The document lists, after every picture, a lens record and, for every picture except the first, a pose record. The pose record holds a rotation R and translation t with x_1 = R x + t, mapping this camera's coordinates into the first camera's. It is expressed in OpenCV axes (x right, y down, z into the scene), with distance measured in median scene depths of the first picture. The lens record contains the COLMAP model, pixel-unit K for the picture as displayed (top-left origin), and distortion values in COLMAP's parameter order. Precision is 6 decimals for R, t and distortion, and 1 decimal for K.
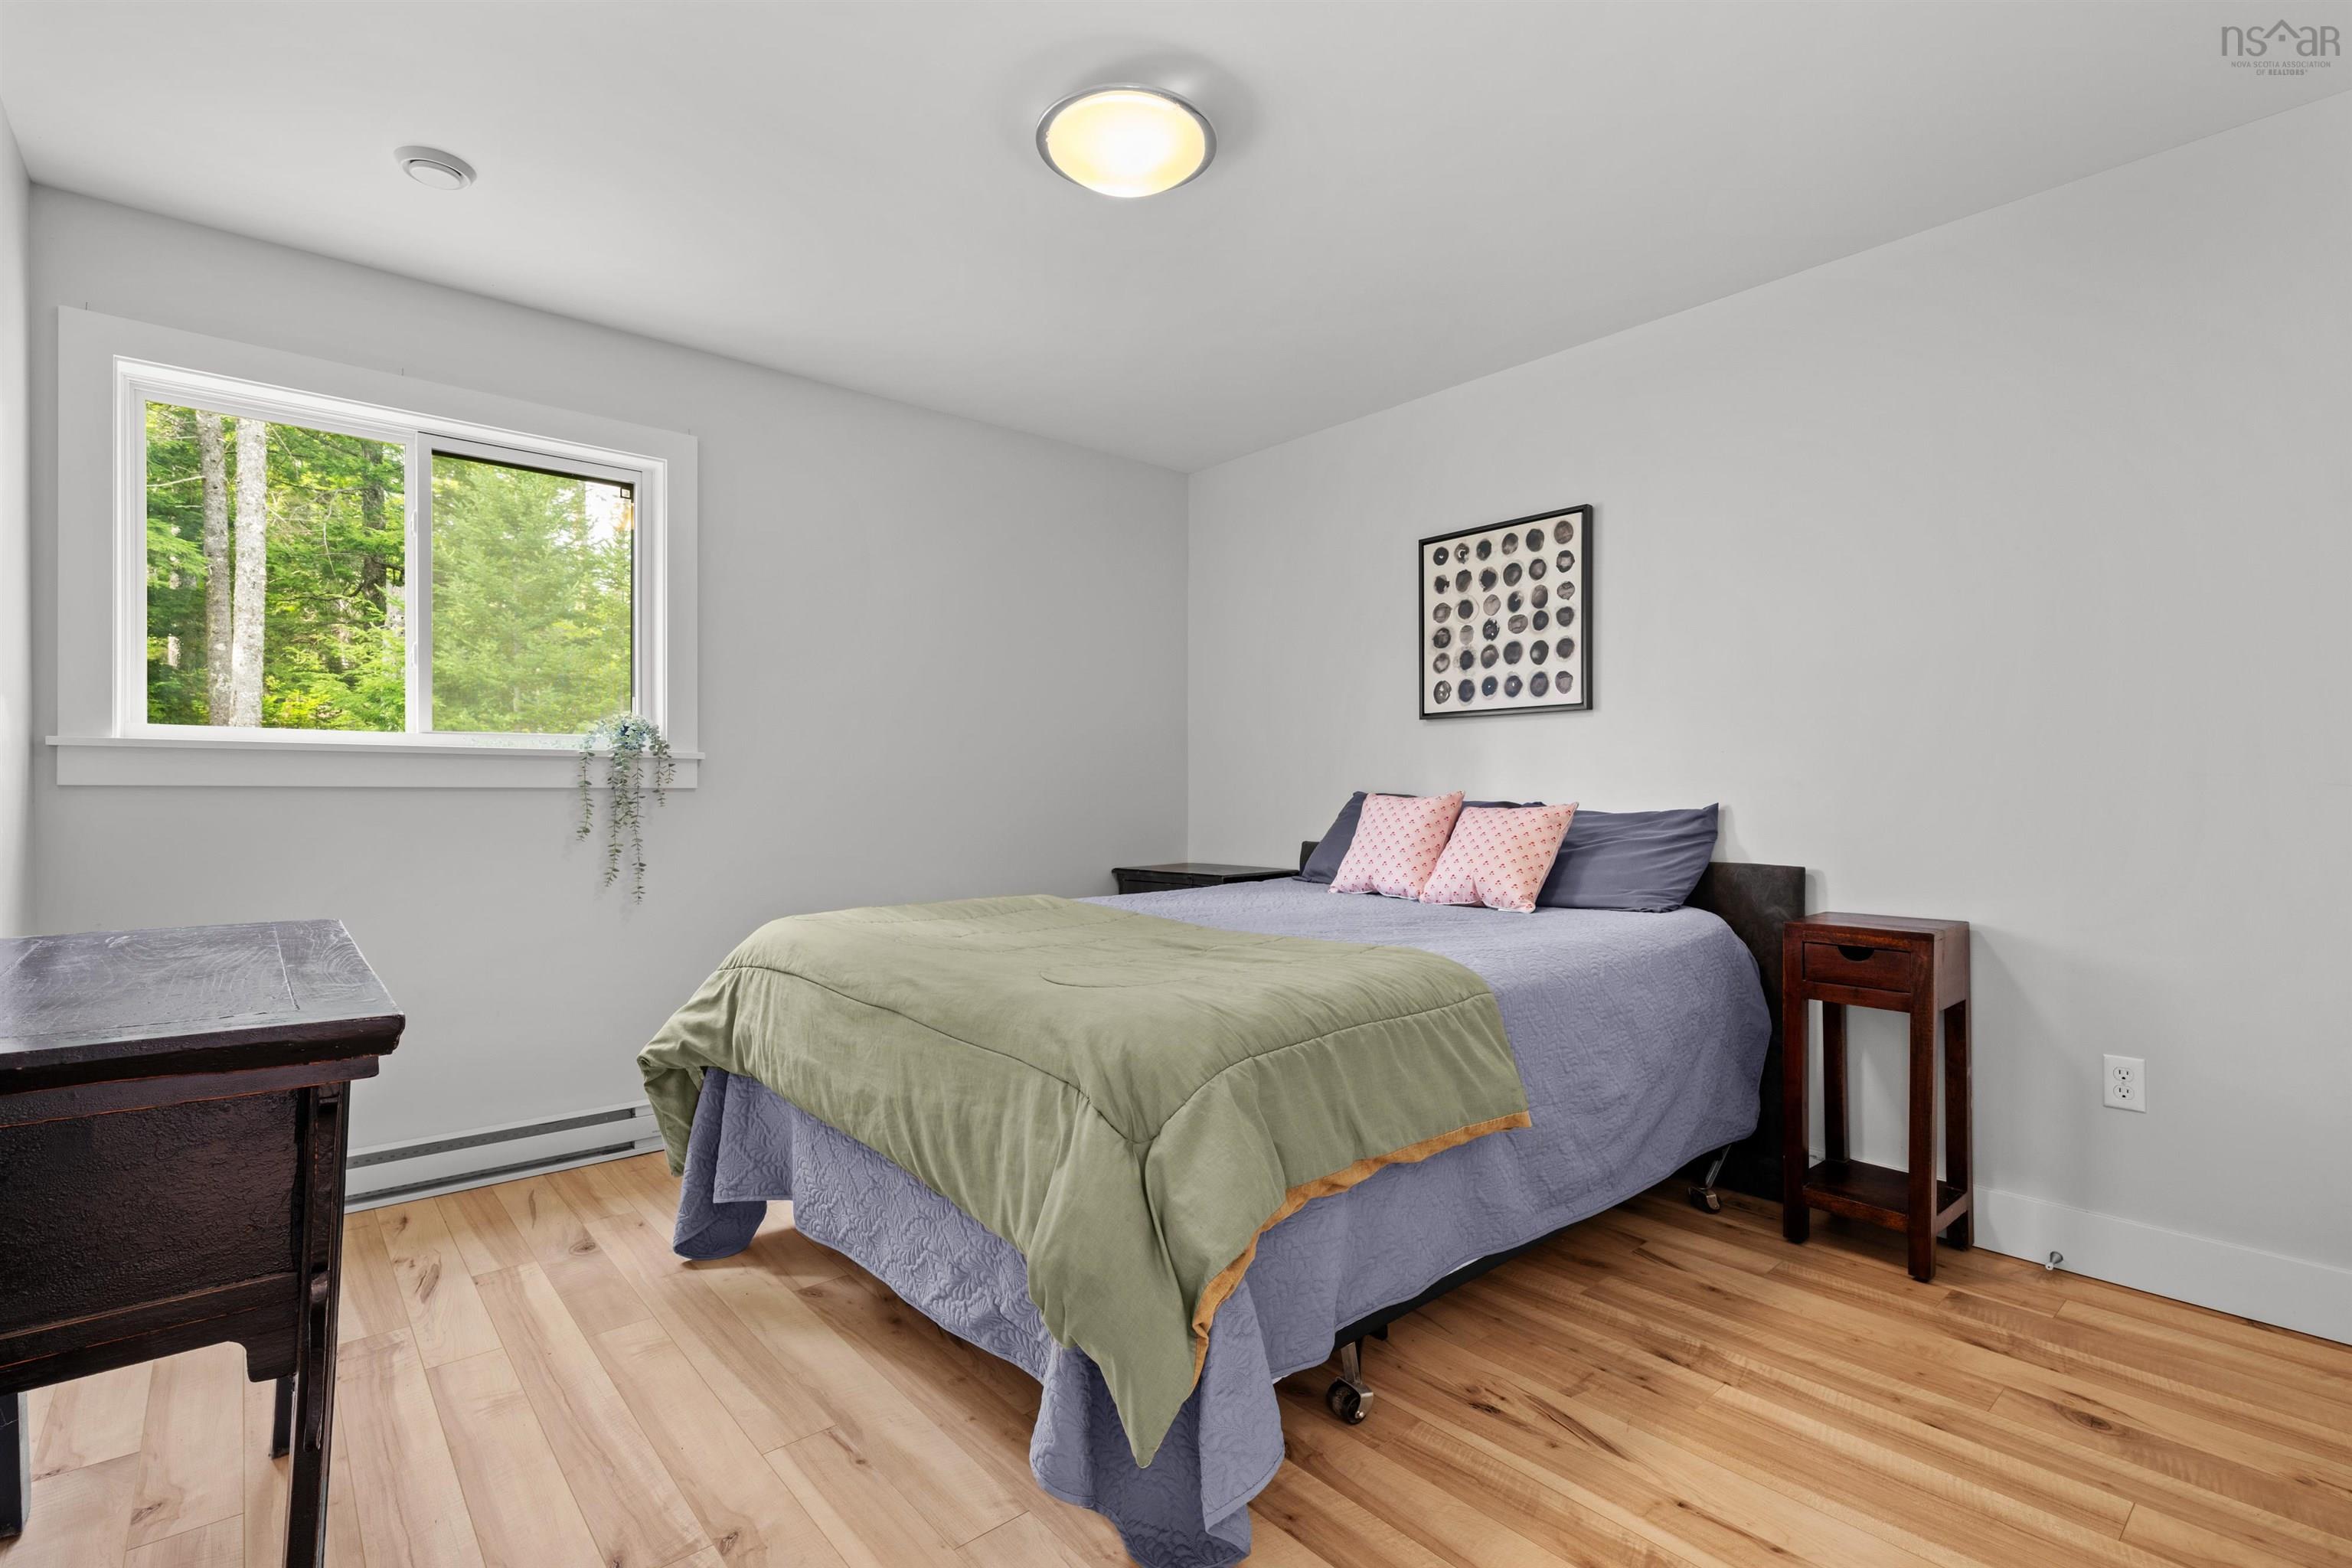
lens RADIAL K [[1089.3, 0, 1176.0], [0, 1089.3, 784.0], [0, 0, 1]] dist [0.001153, 0.000155]
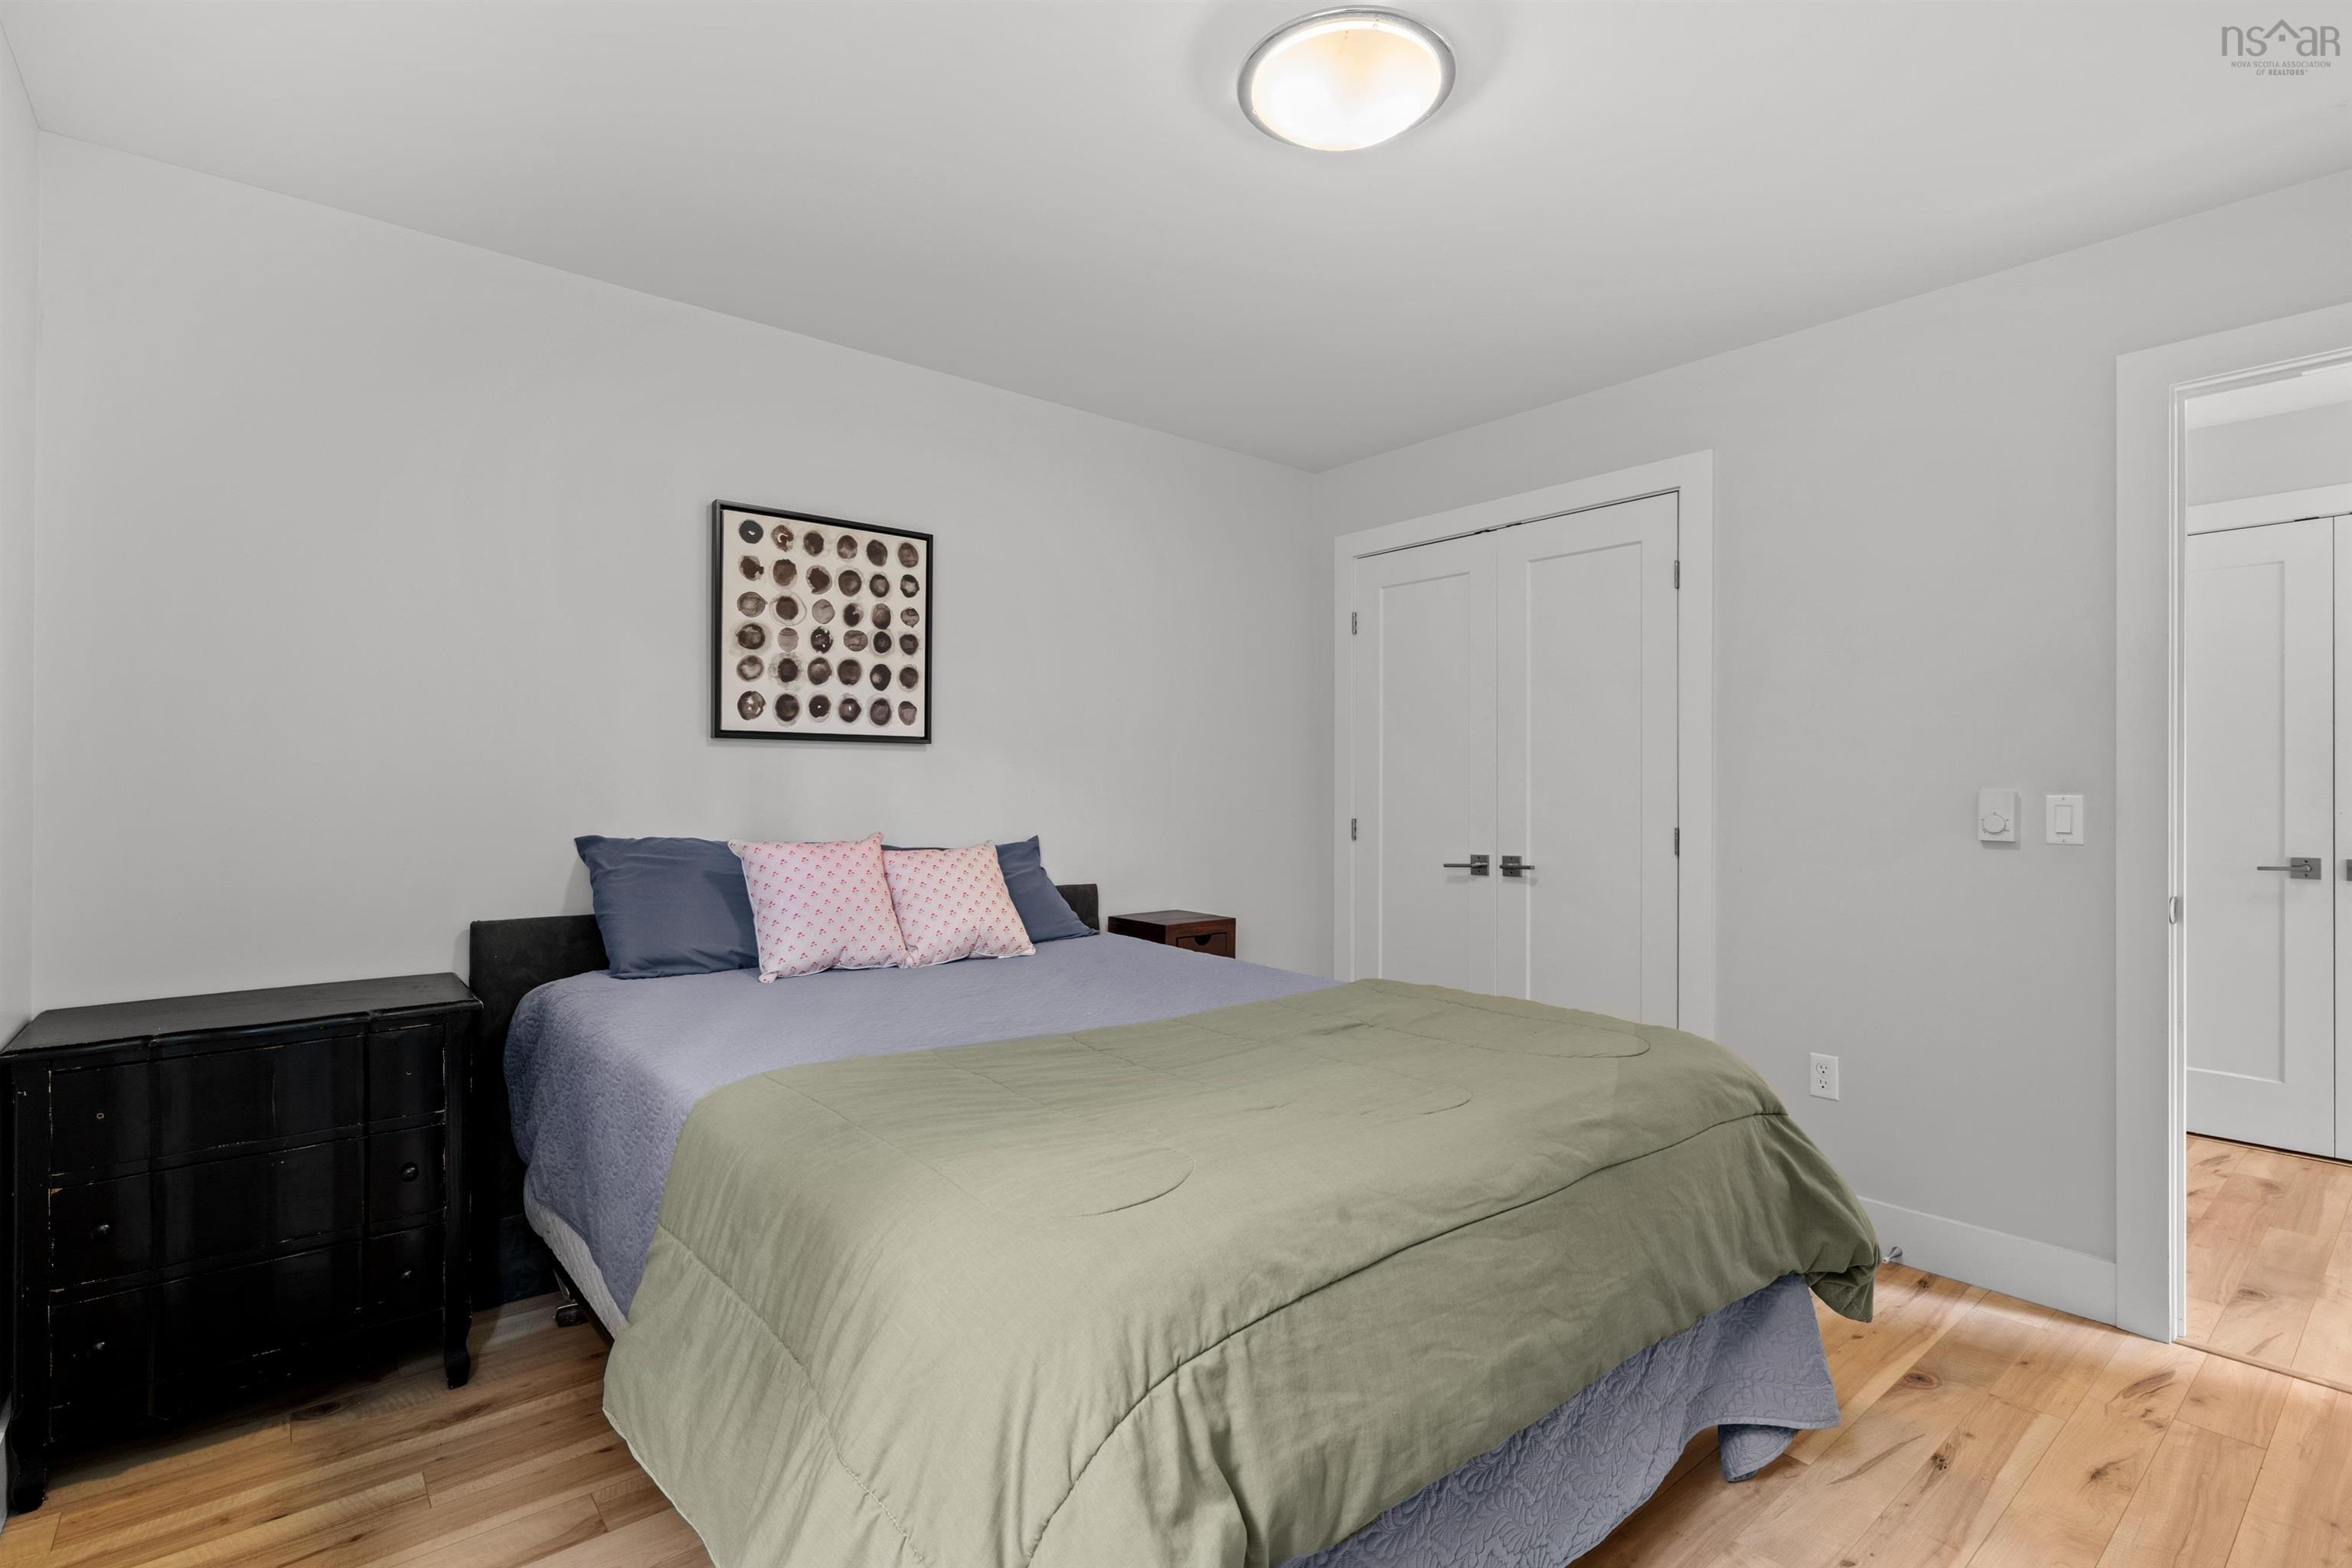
lens RADIAL K [[1089.3, 0, 1176.0], [0, 1089.3, 784.0], [0, 0, 1]] dist [0.001153, 0.000155]
pose [[0.017292, 0.009289, 0.999807, -0.560669], [-0.002558, 0.999954, -0.009246, -0.022551], [-0.999847, -0.002398, 0.017315, 0.716404]]
